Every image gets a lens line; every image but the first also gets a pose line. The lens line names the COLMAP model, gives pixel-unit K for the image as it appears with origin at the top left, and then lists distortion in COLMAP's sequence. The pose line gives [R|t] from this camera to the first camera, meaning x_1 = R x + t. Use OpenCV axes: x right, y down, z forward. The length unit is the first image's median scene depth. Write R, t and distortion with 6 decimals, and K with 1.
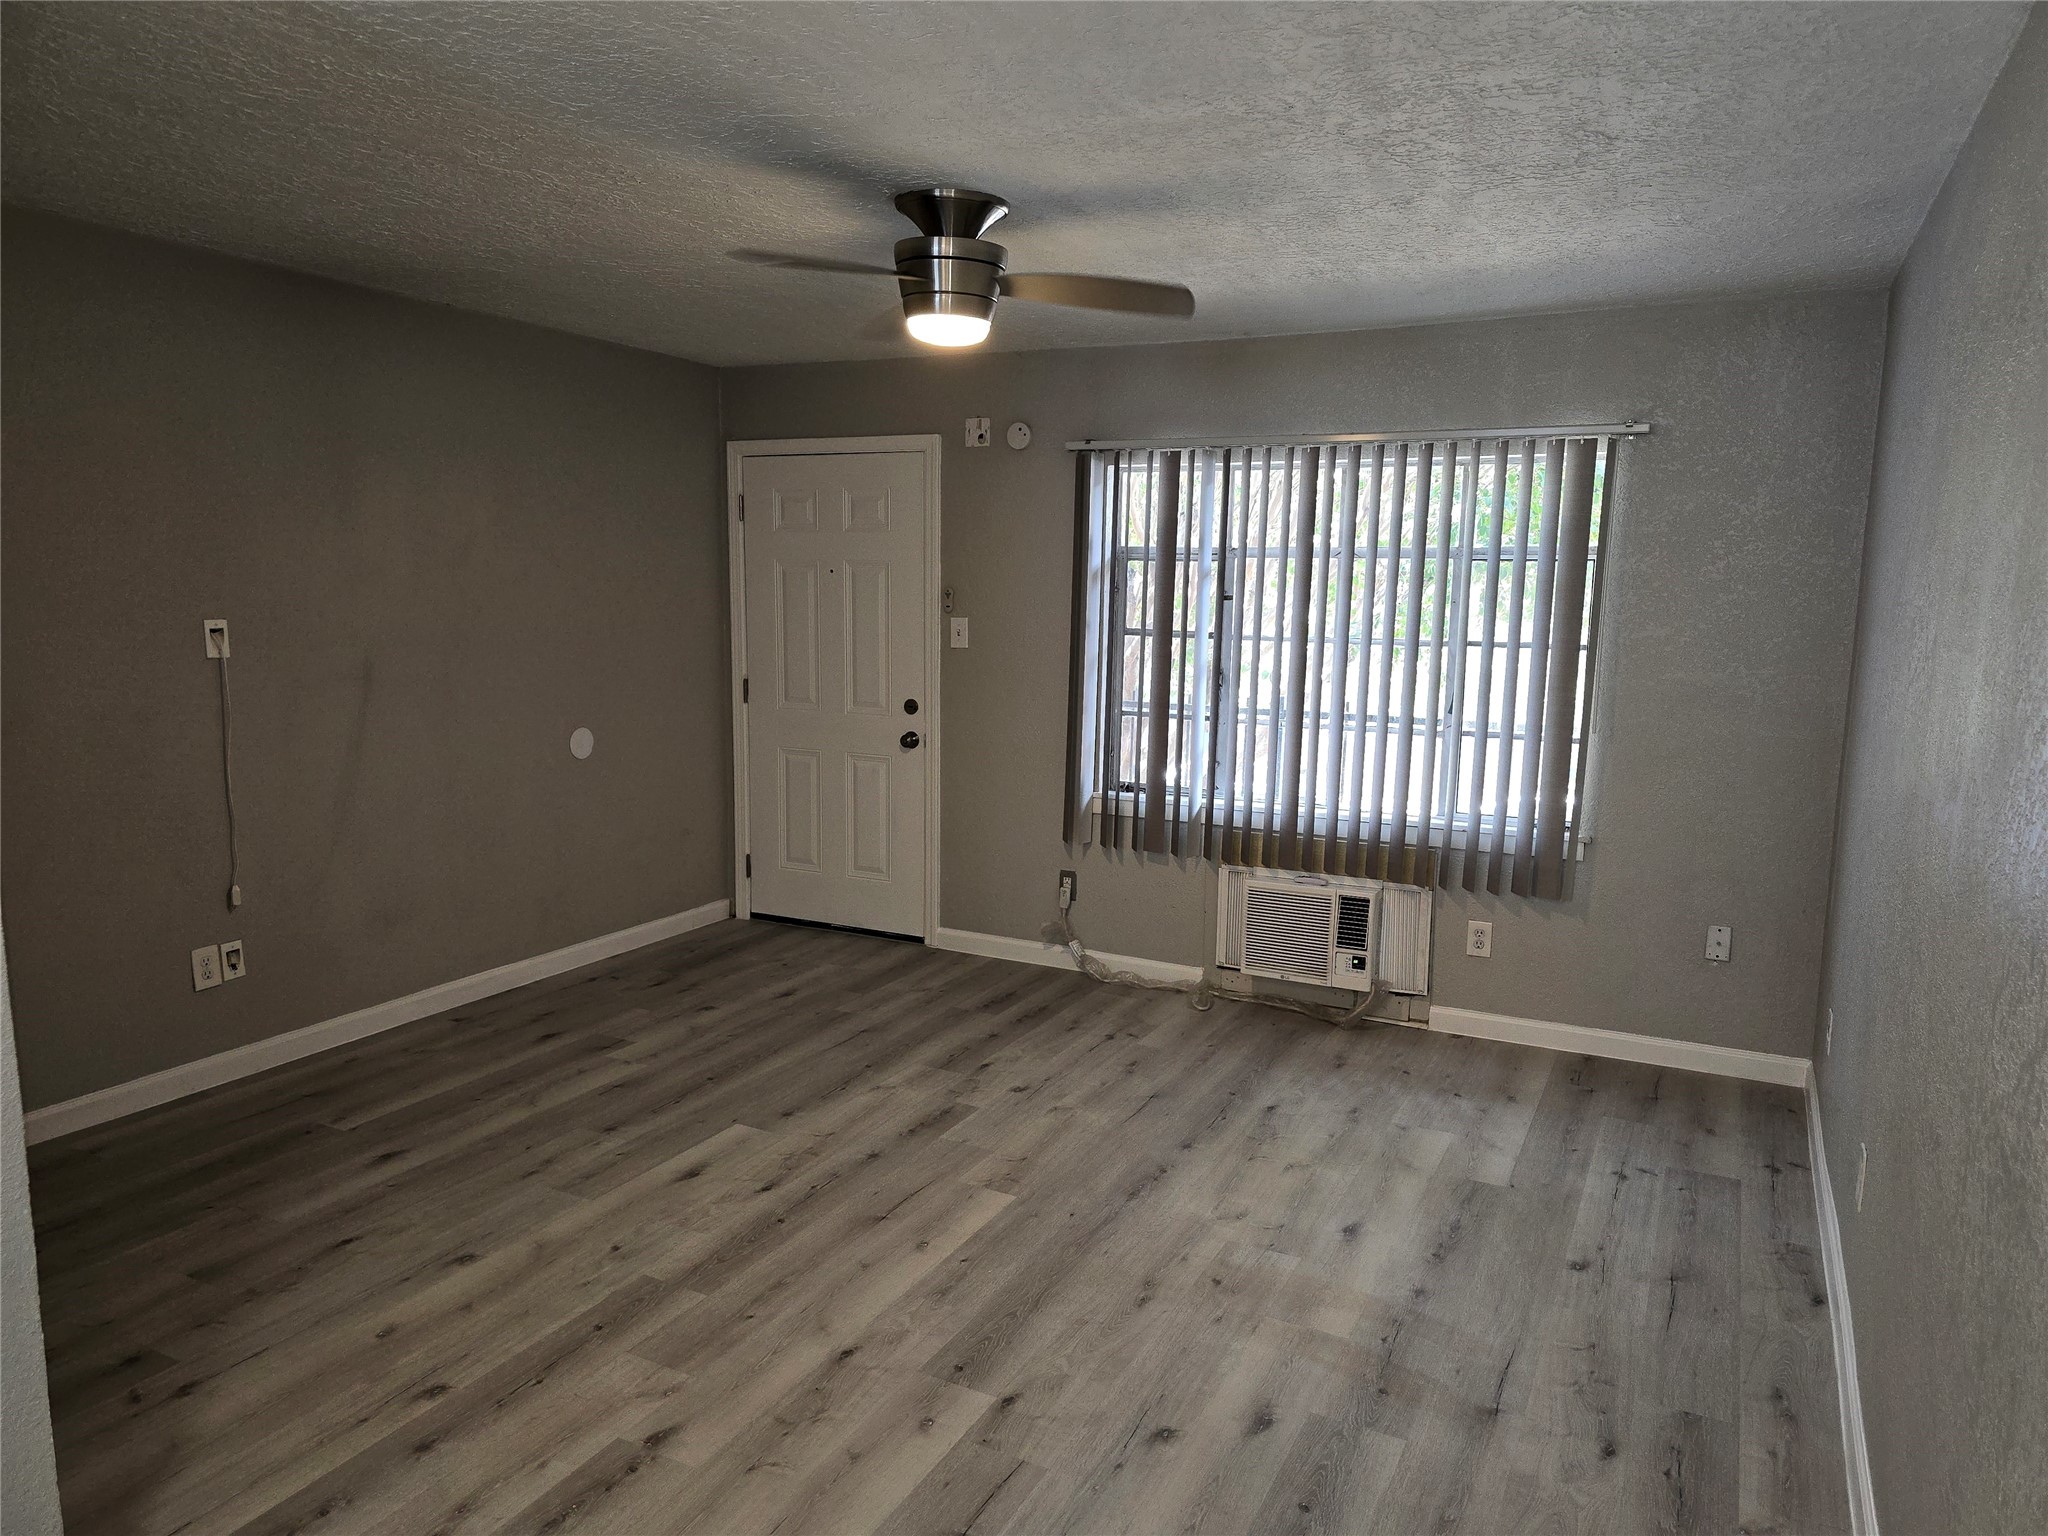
lens RADIAL K [[1374.0, 0, 1019.3], [0, 1374.0, 769.9], [0, 0, 1]] dist [0.064216, -0.063358]
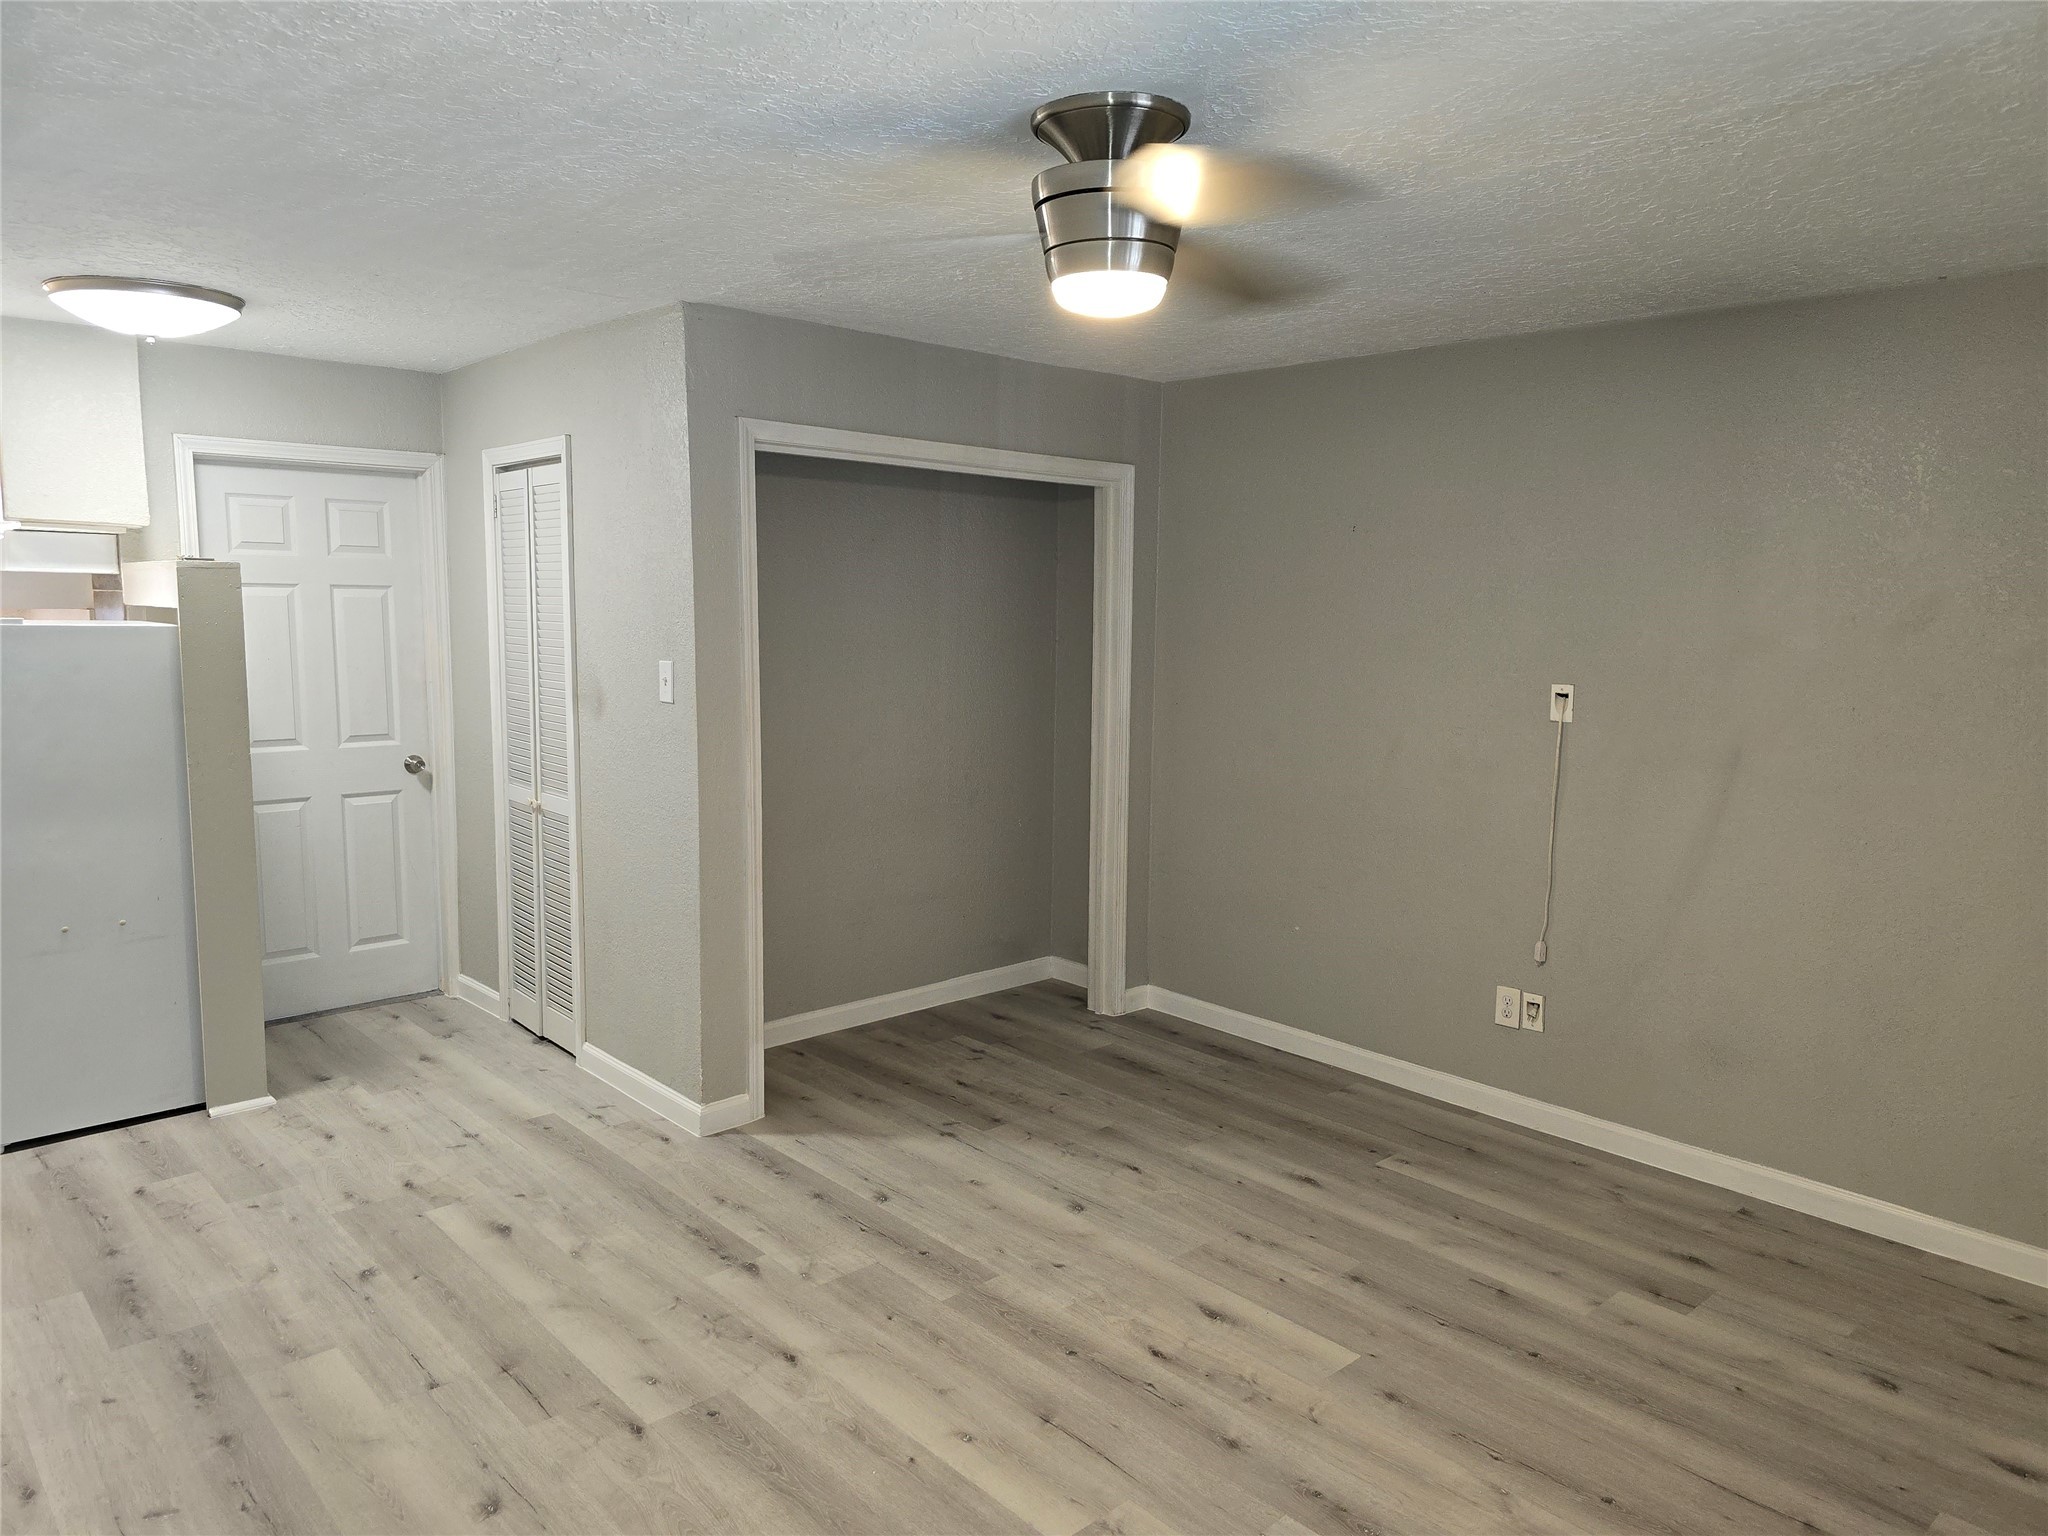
lens RADIAL K [[1374.0, 0, 1030.6], [0, 1374.0, 776.7], [0, 0, 1]] dist [0.064216, -0.063358]
pose [[-0.343593, 0.094368, -0.934365, 0.514356], [-0.155418, 0.975505, 0.155674, -0.137632], [0.926169, 0.198706, -0.320510, 0.965093]]
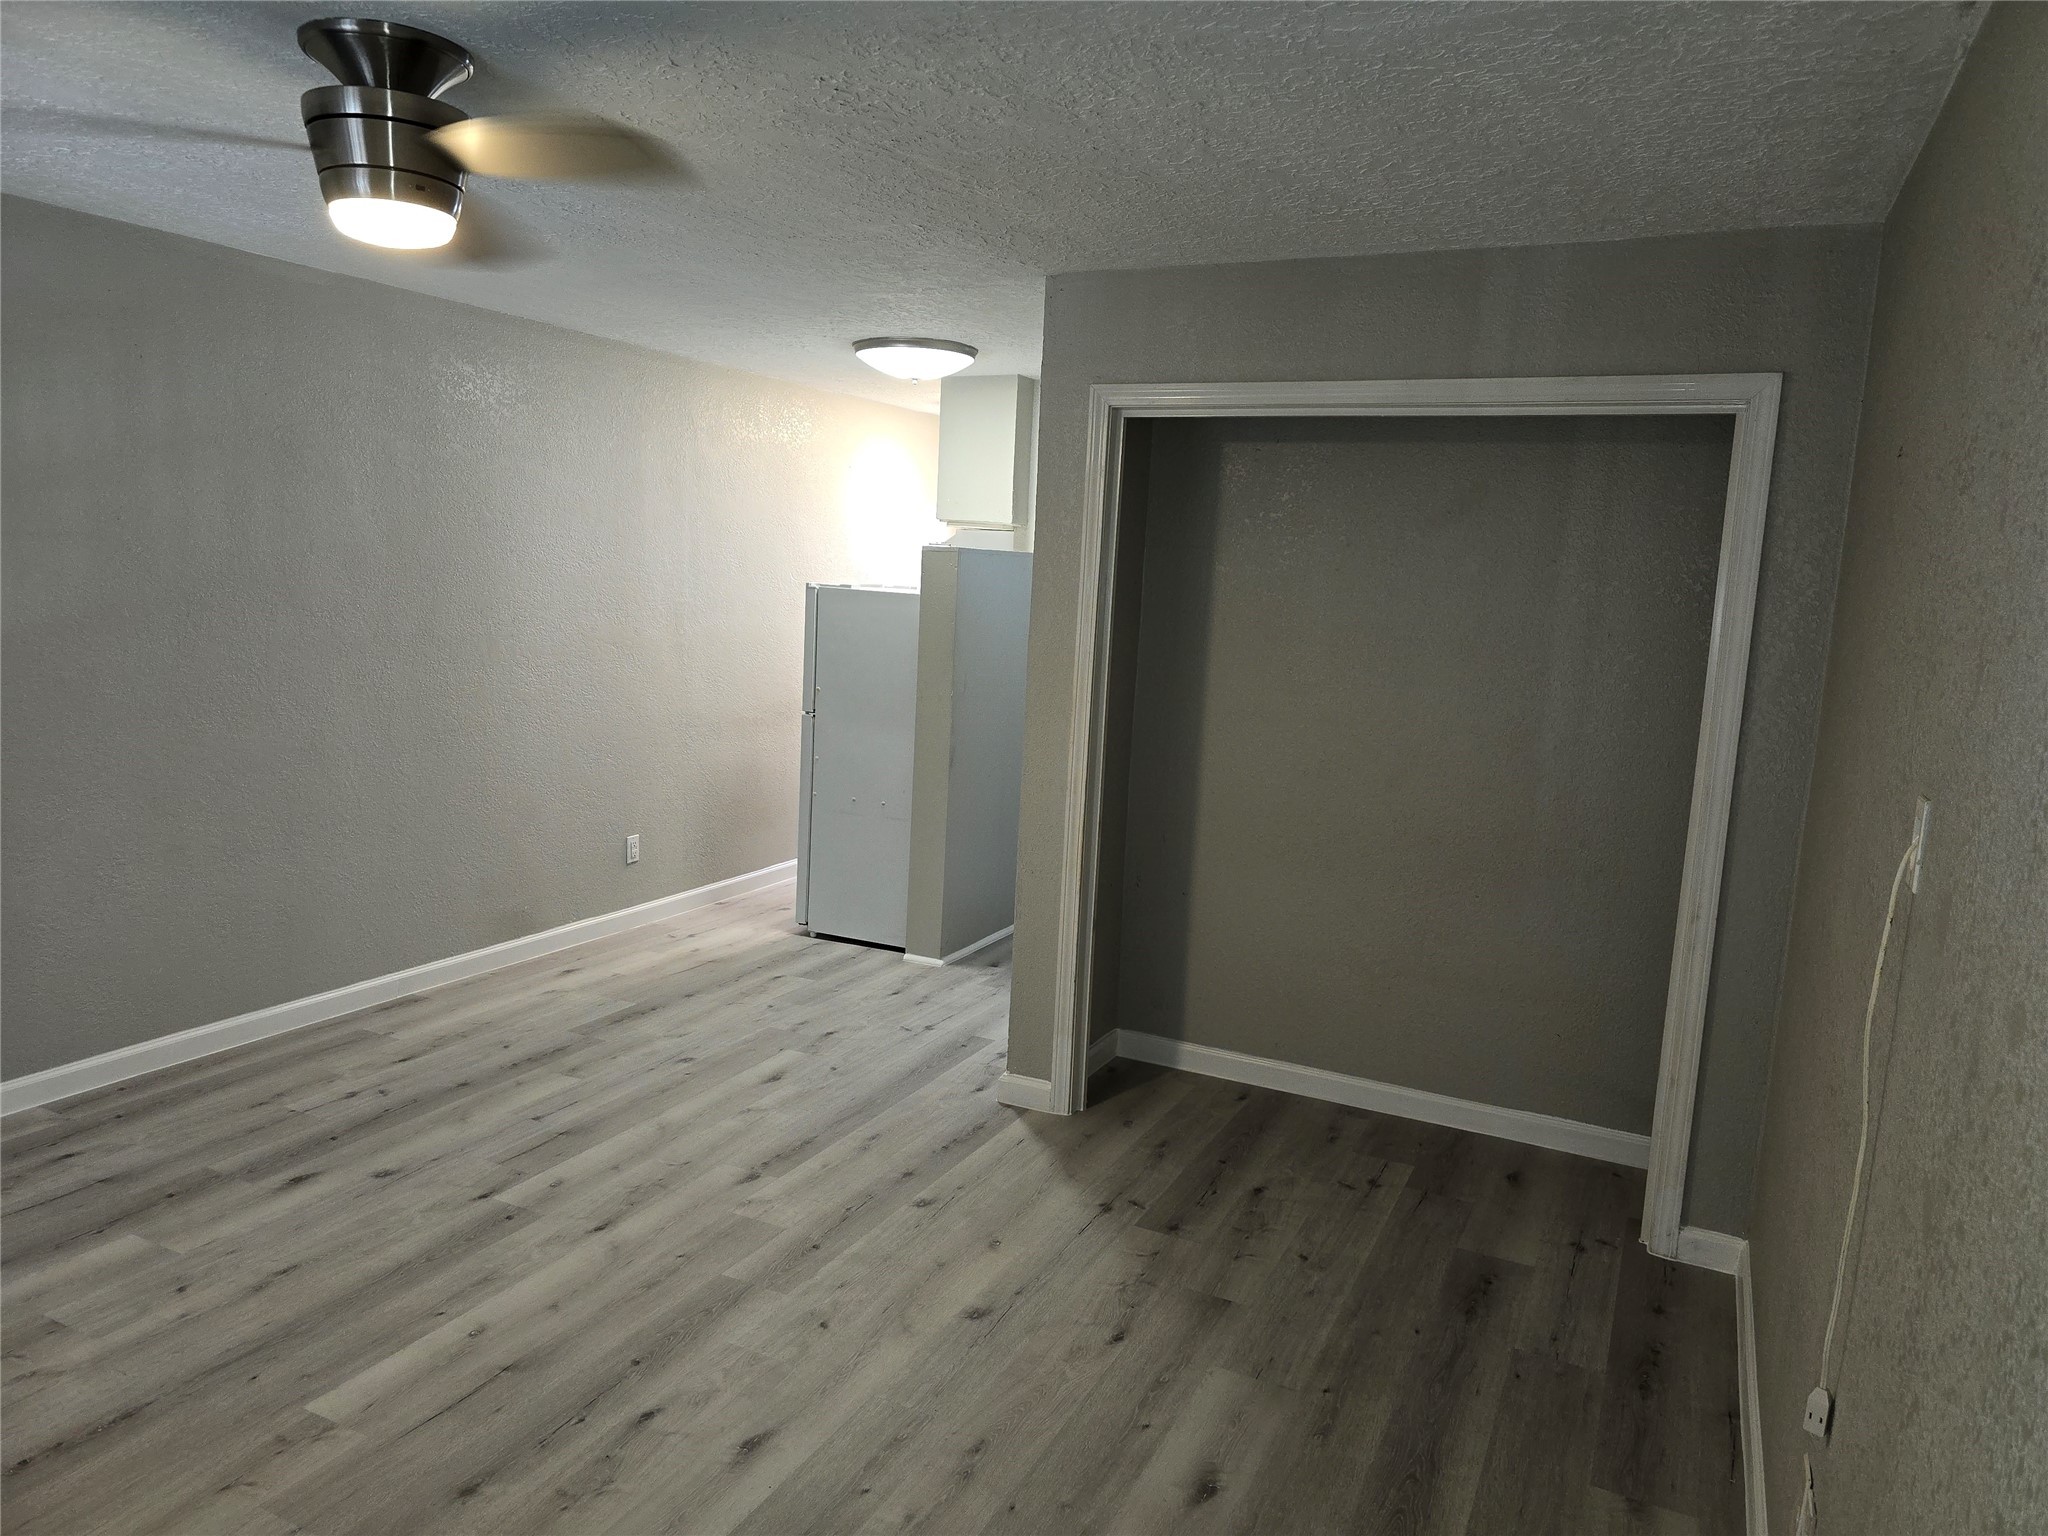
lens RADIAL K [[1374.0, 0, 1026.5], [0, 1374.0, 767.1], [0, 0, 1]] dist [0.064216, -0.063358]
pose [[-0.997538, -0.064055, -0.028542, -0.290574], [-0.069514, 0.956874, 0.282064, -0.213225], [0.009243, 0.283353, -0.958971, 1.377498]]
